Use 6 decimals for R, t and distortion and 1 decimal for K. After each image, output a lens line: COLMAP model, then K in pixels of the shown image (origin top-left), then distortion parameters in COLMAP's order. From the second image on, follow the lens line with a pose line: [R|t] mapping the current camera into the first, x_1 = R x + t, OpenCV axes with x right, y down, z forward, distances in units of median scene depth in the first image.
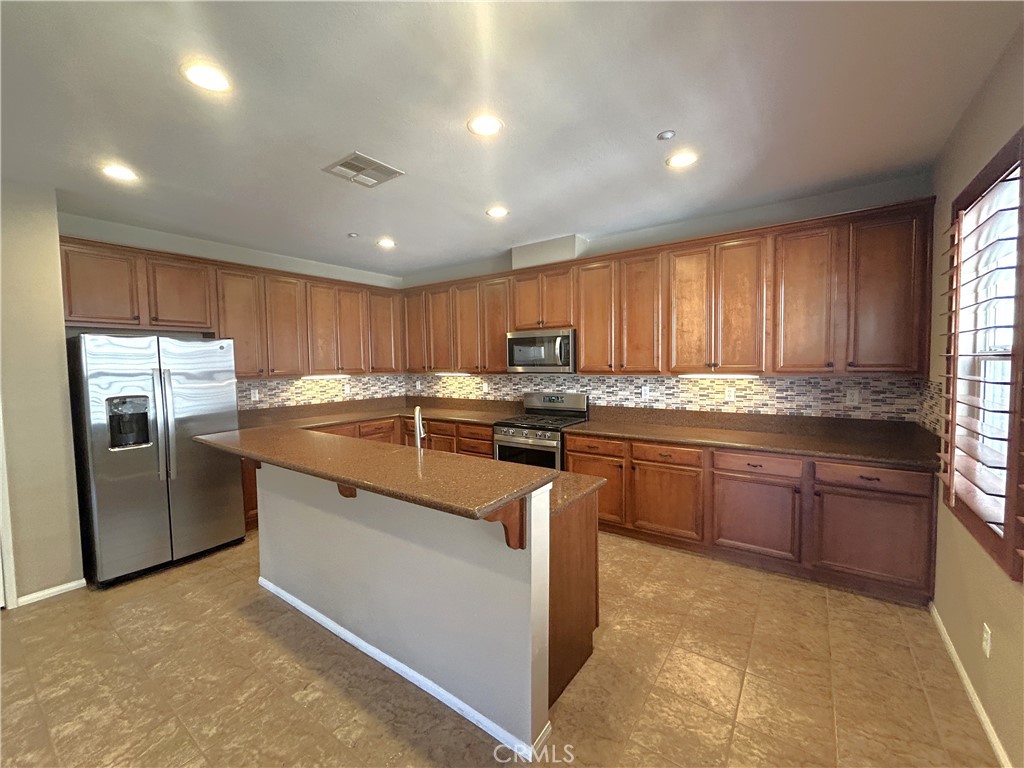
lens RADIAL K [[419.1, 0, 509.4], [0, 419.1, 382.0], [0, 0, 1]] dist [-0.000858, 0.002063]
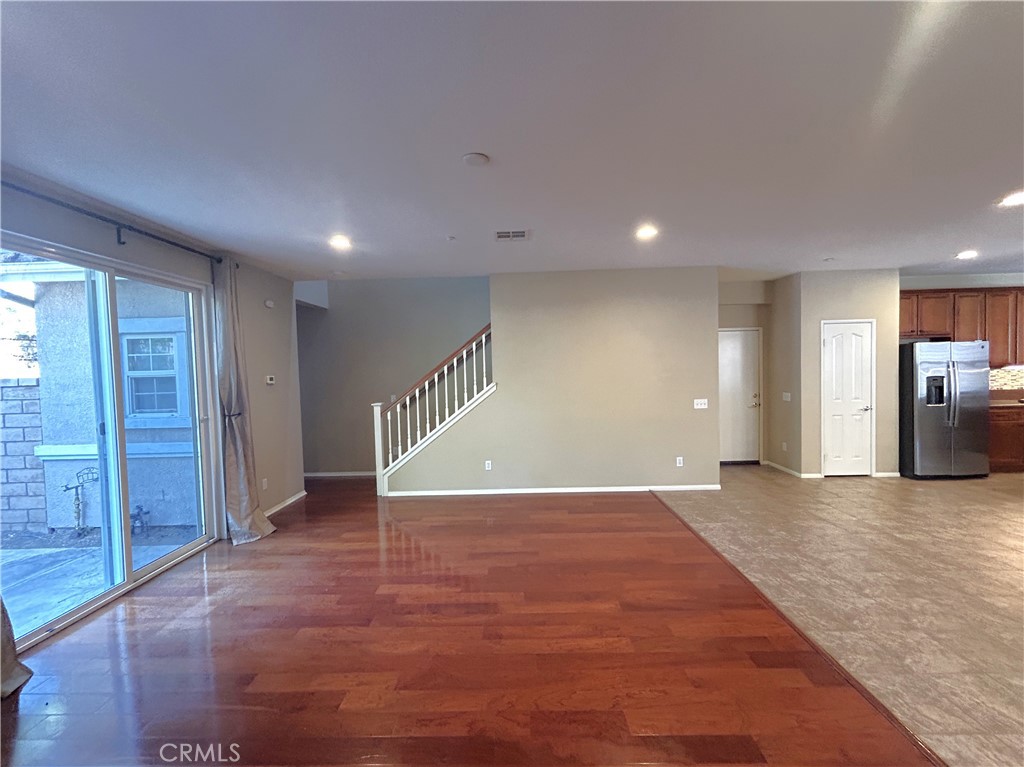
lens RADIAL K [[419.1, 0, 510.5], [0, 419.1, 385.4], [0, 0, 1]] dist [-0.000858, 0.002063]
pose [[0.567733, 0.036380, -0.822408, -0.391592], [-0.020564, 0.999338, 0.030010, 0.047481], [0.822956, -0.000125, 0.568105, -1.249442]]
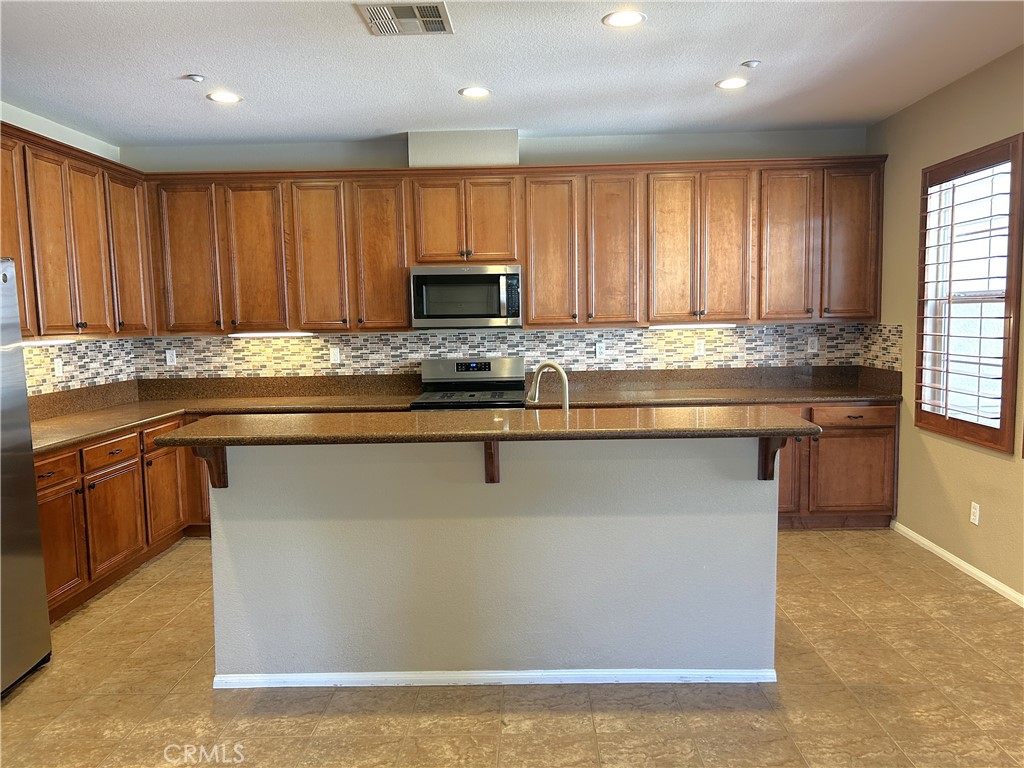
lens RADIAL K [[782.2, 0, 511.6], [0, 782.2, 391.4], [0, 0, 1]] dist [0.037201, -0.019972]
pose [[0.822322, -0.057270, 0.566133, -0.713453], [0.034865, 0.998124, 0.050329, 0.024587], [-0.567954, -0.021648, 0.822776, -0.106983]]
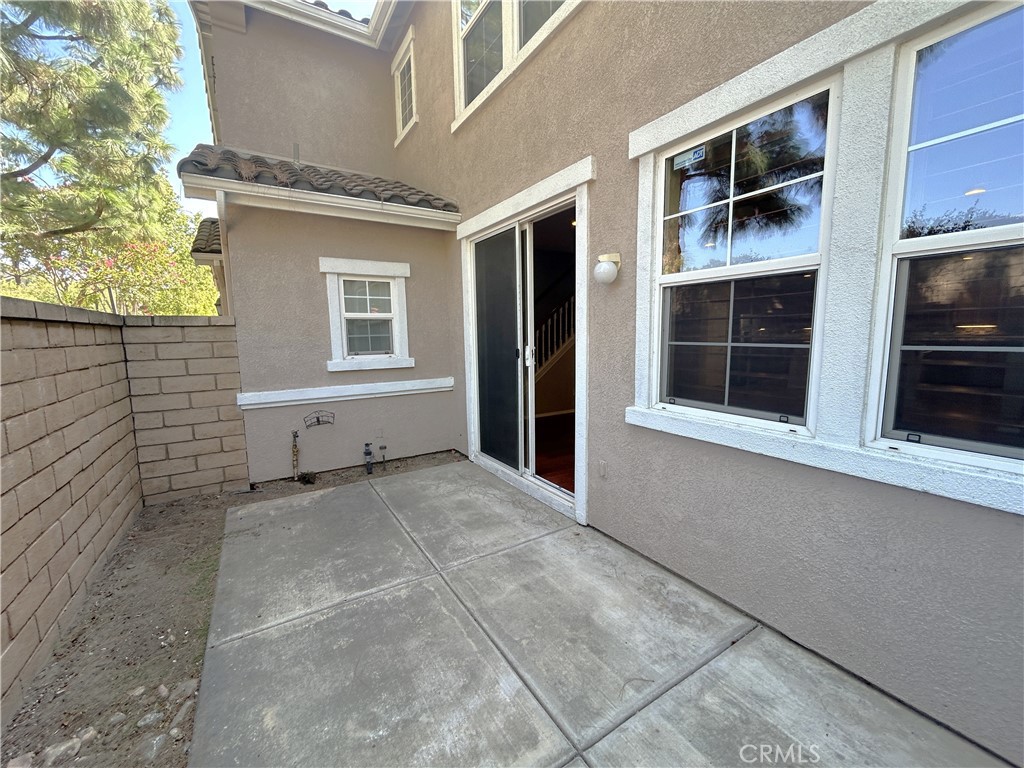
lens RADIAL K [[419.1, 0, 513.7], [0, 419.1, 382.7], [0, 0, 1]] dist [-0.000858, 0.002063]
pose [[0.926954, 0.050301, -0.371789, -1.121146], [-0.019078, 0.996009, 0.087191, 0.152916], [0.374691, -0.073729, 0.924214, -2.433629]]
